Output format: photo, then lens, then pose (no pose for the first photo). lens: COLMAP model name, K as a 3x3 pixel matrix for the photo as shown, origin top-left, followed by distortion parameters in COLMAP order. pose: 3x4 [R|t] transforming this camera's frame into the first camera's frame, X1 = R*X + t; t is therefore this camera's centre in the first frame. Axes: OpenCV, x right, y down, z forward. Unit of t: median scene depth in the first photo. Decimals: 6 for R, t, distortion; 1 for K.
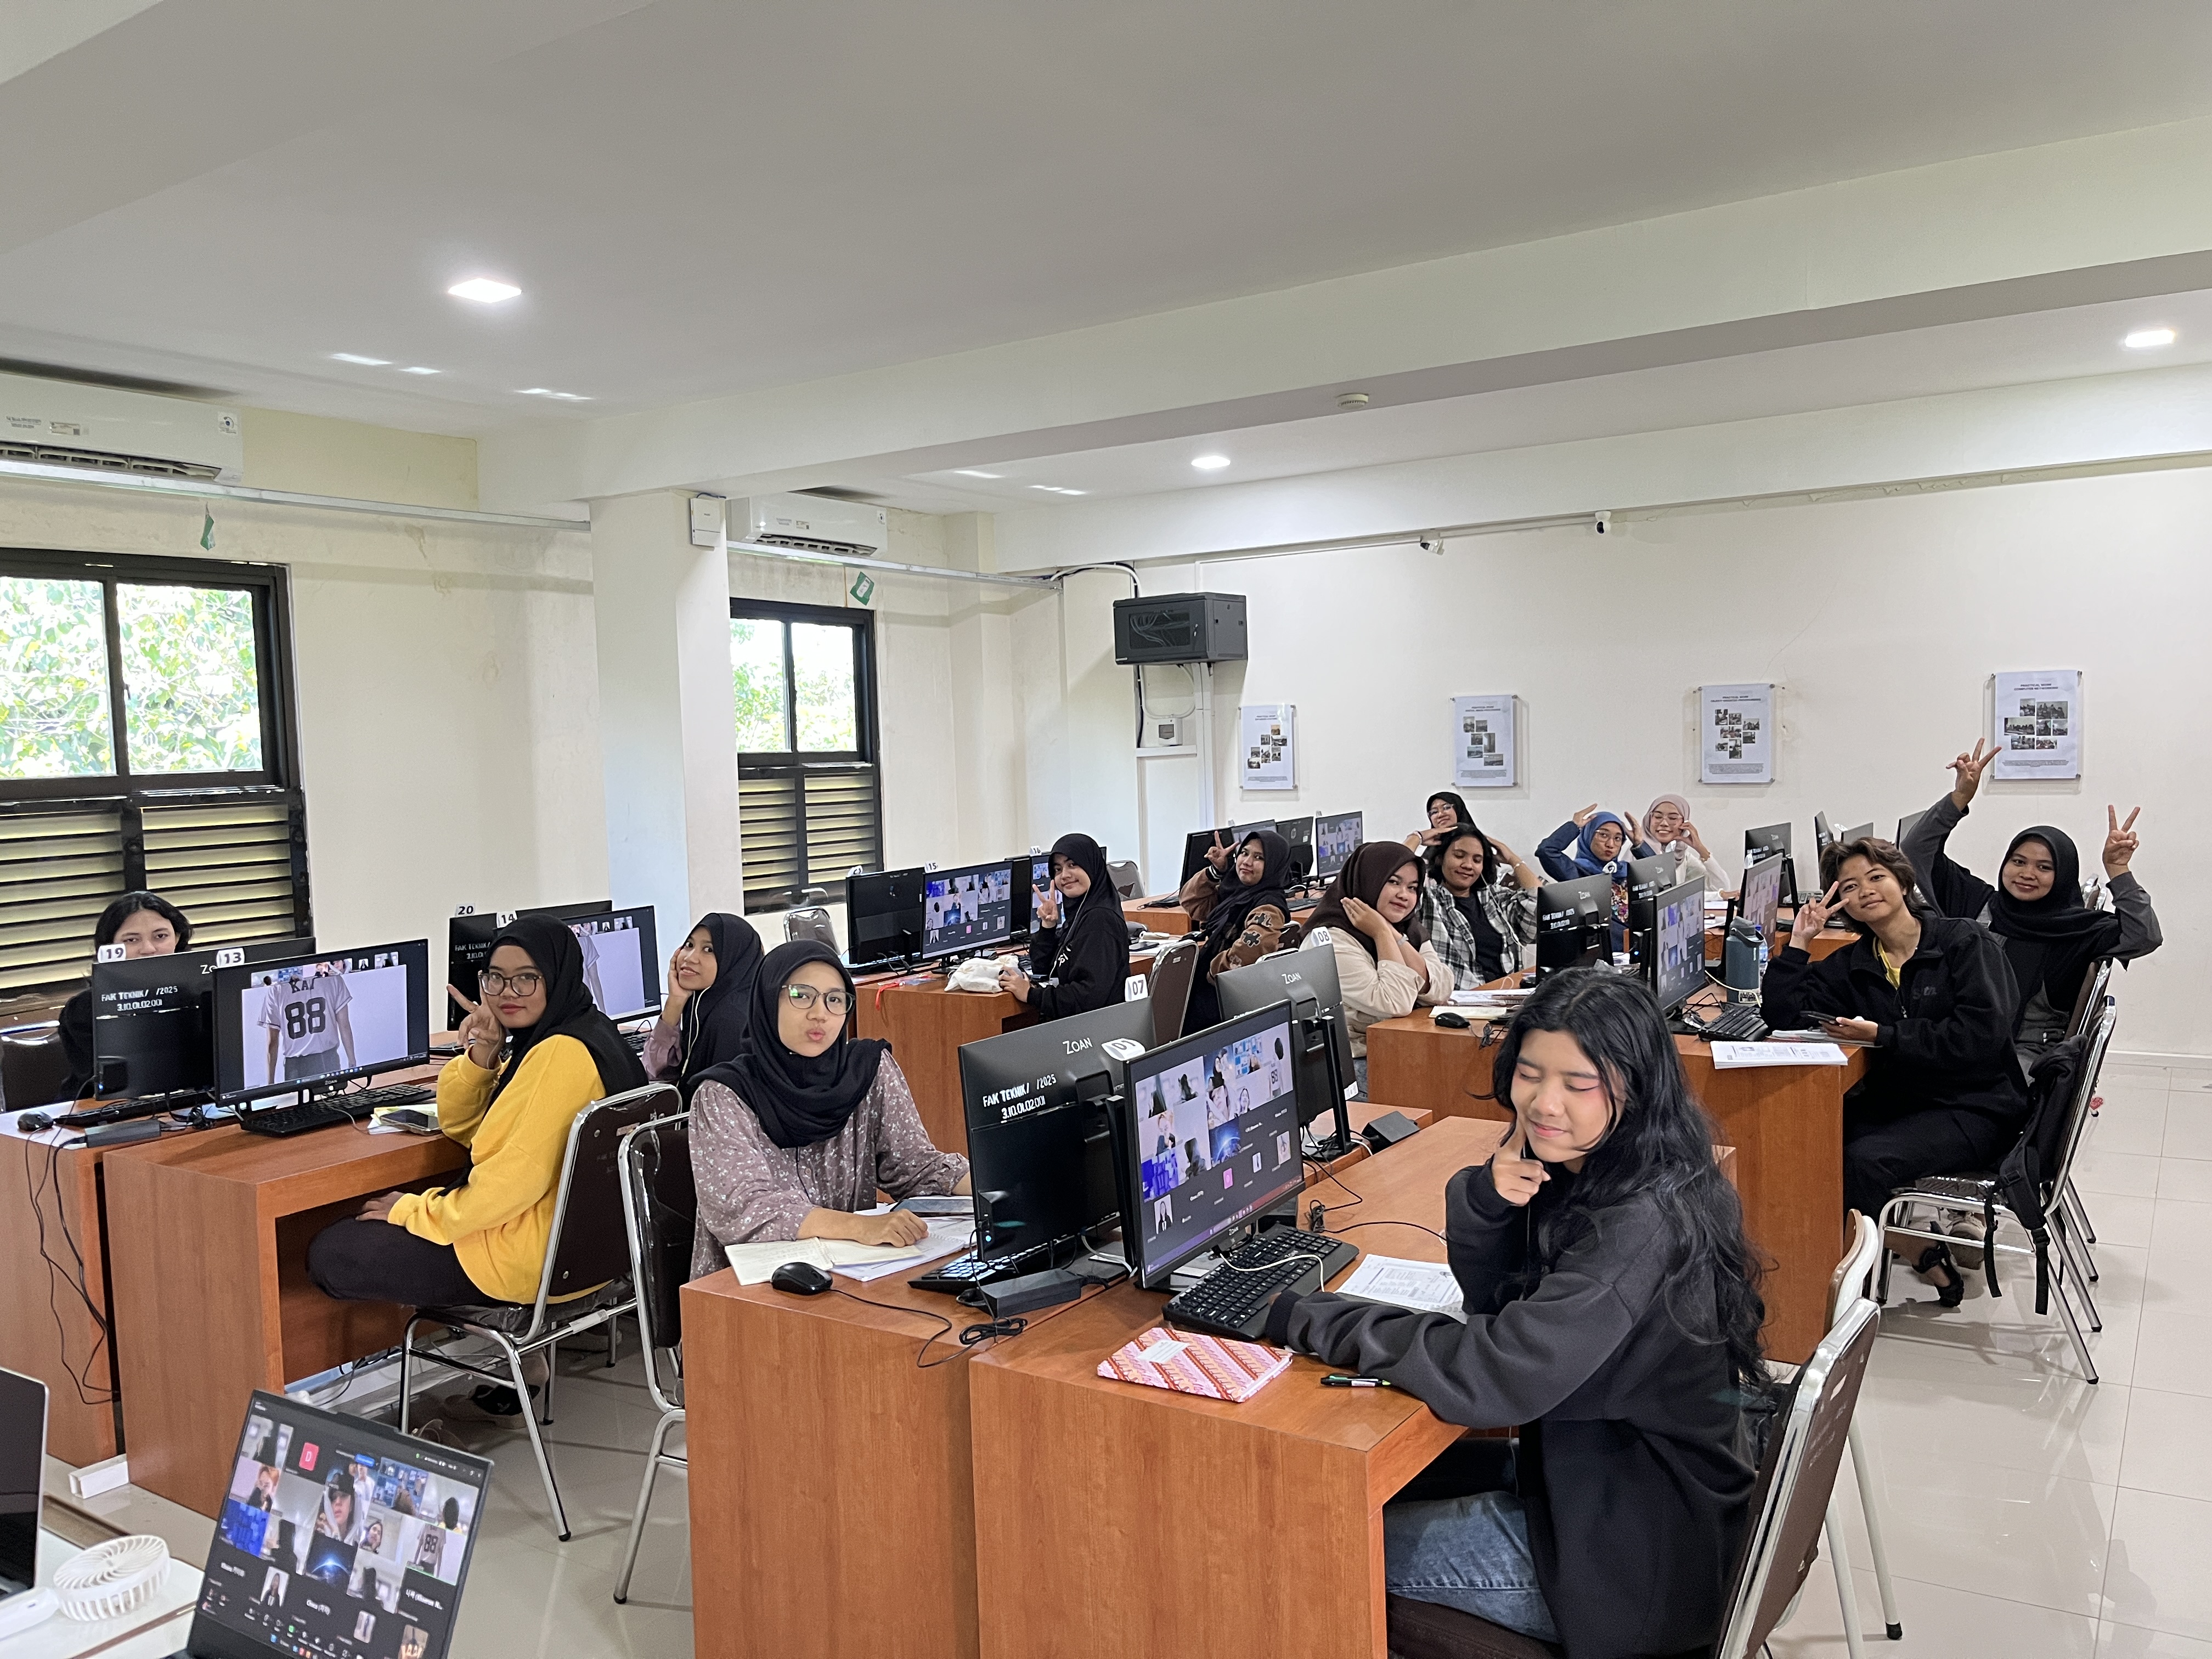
lens RADIAL K [[1692.8, 0, 1106.0], [0, 1692.8, 829.5], [0, 0, 1]] dist [0.056767, -0.046356]
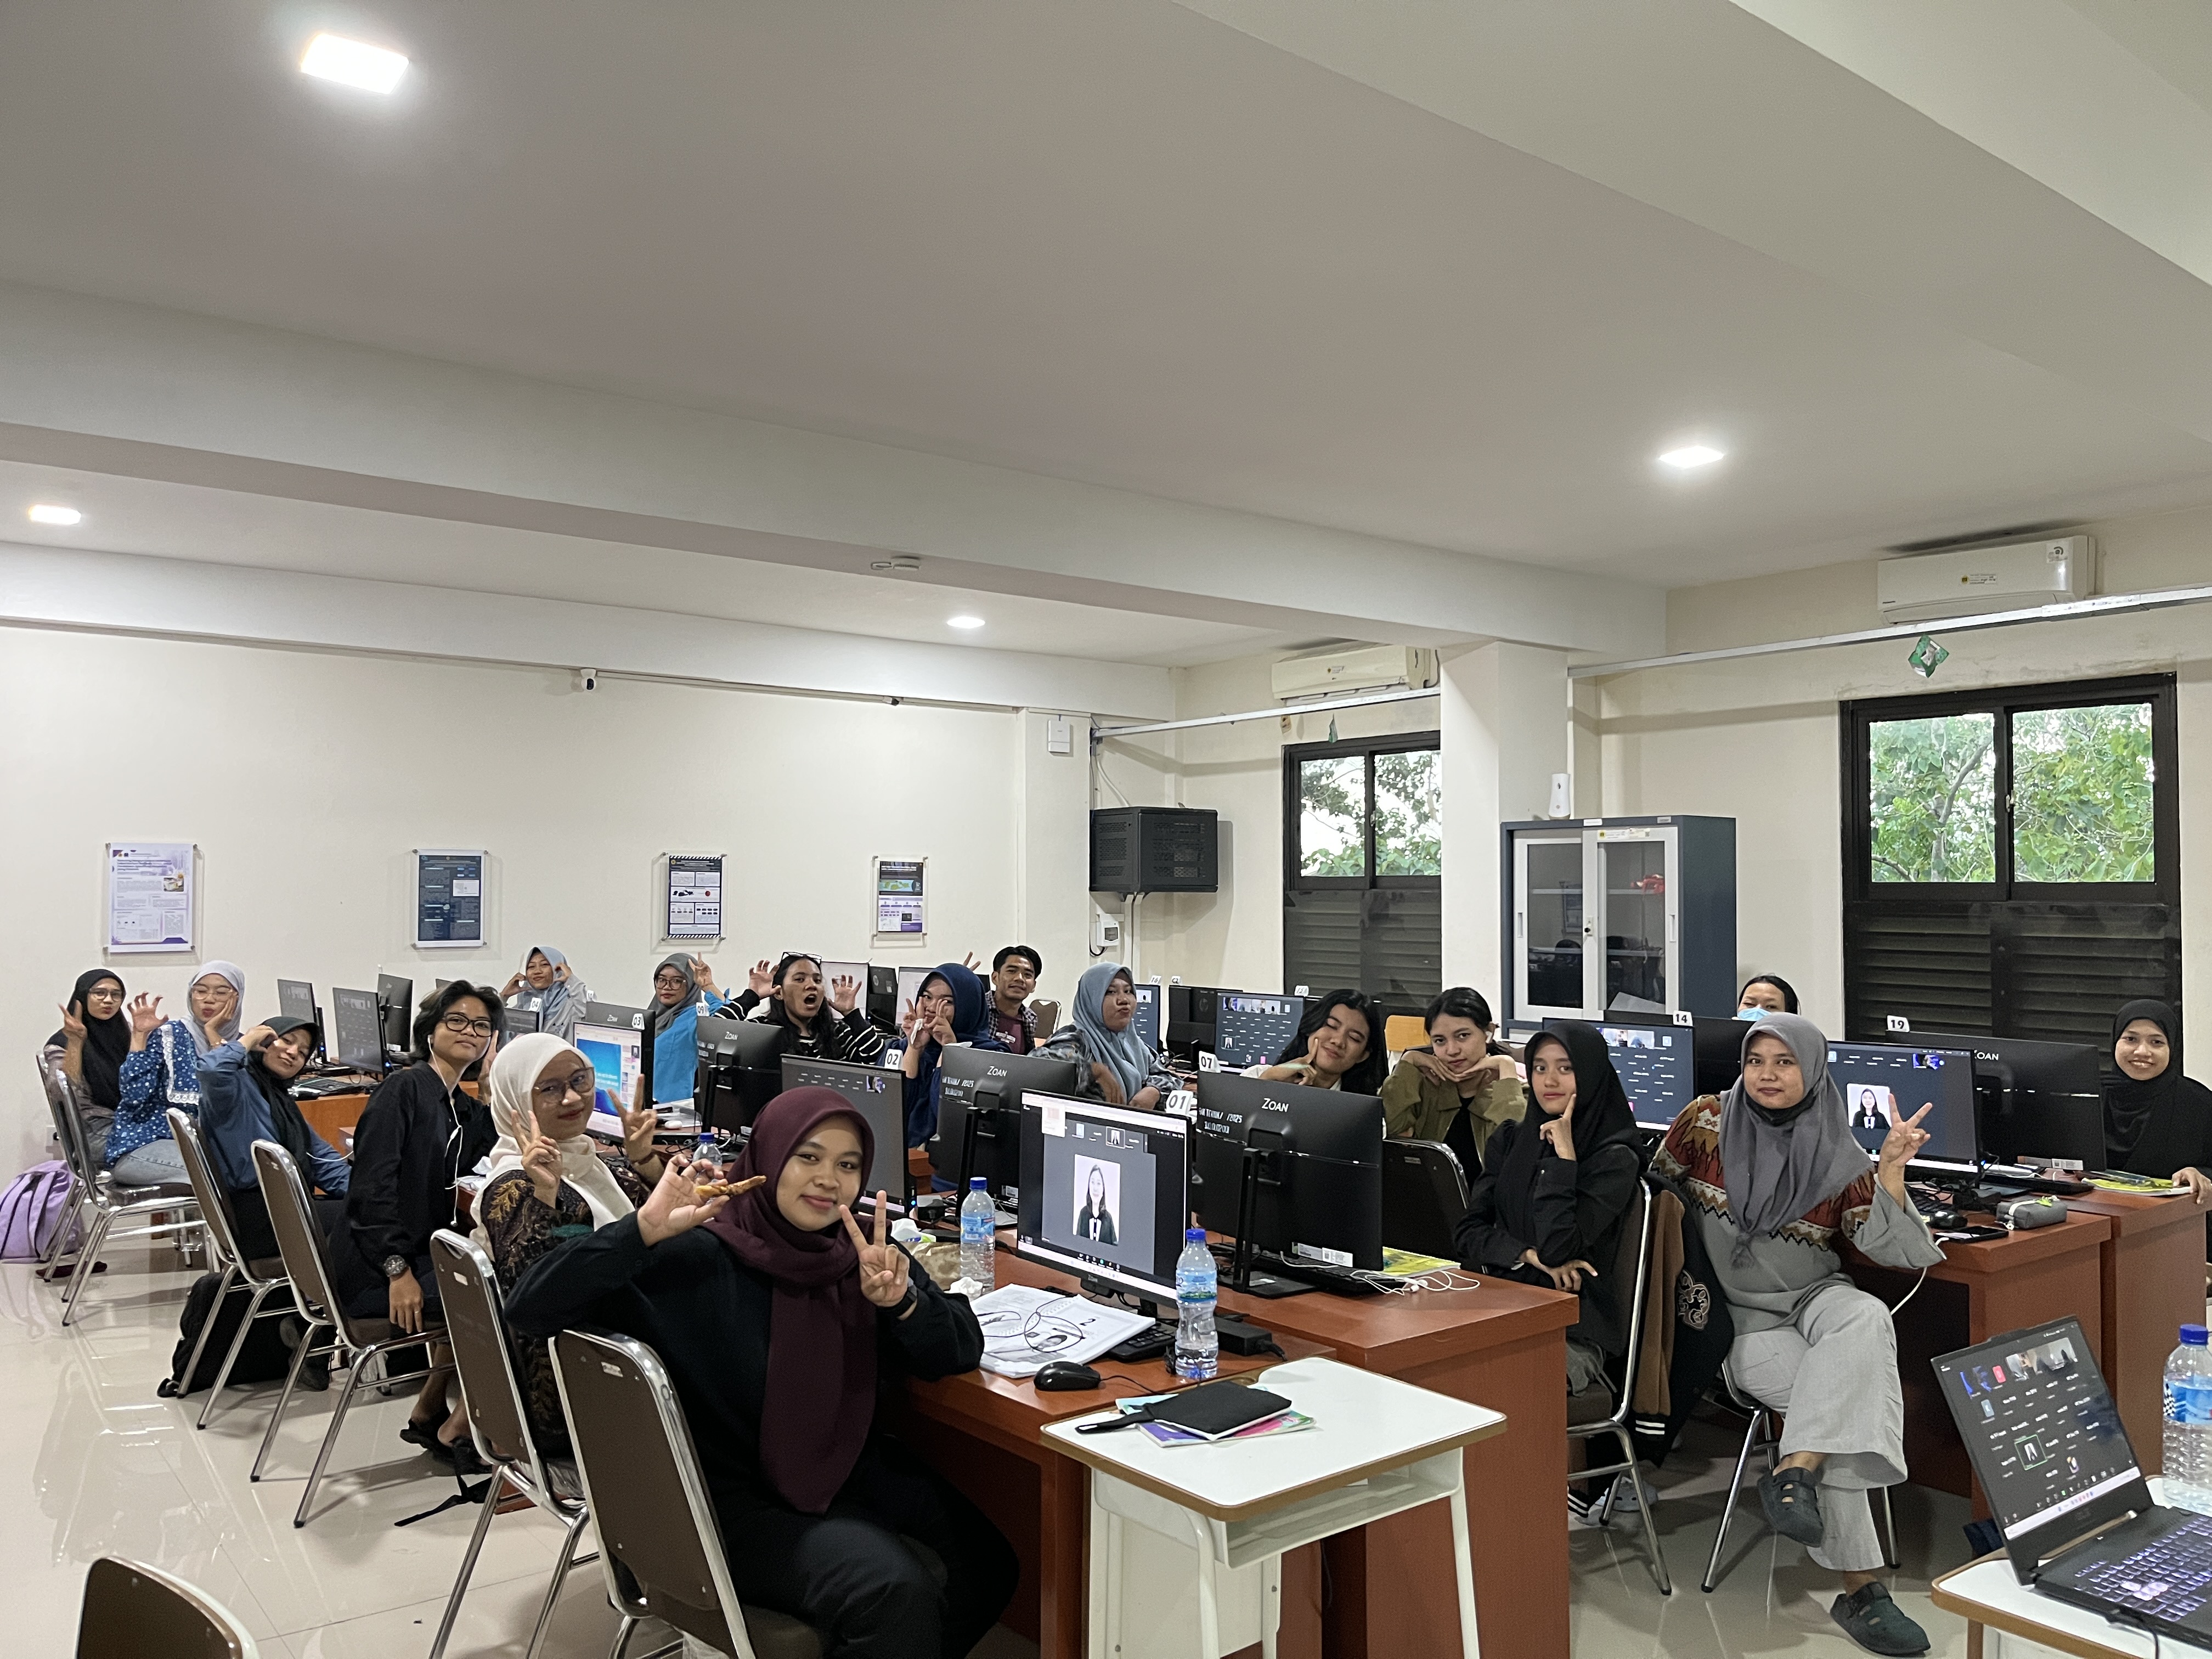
lens RADIAL K [[1619.7, 0, 1113.9], [0, 1619.7, 856.0], [0, 0, 1]] dist [0.057038, -0.067155]
pose [[-0.302773, 0.014722, -0.952949, 0.501687], [-0.045071, 0.998541, 0.029746, -0.045889], [0.951996, 0.051956, -0.301668, 0.636511]]
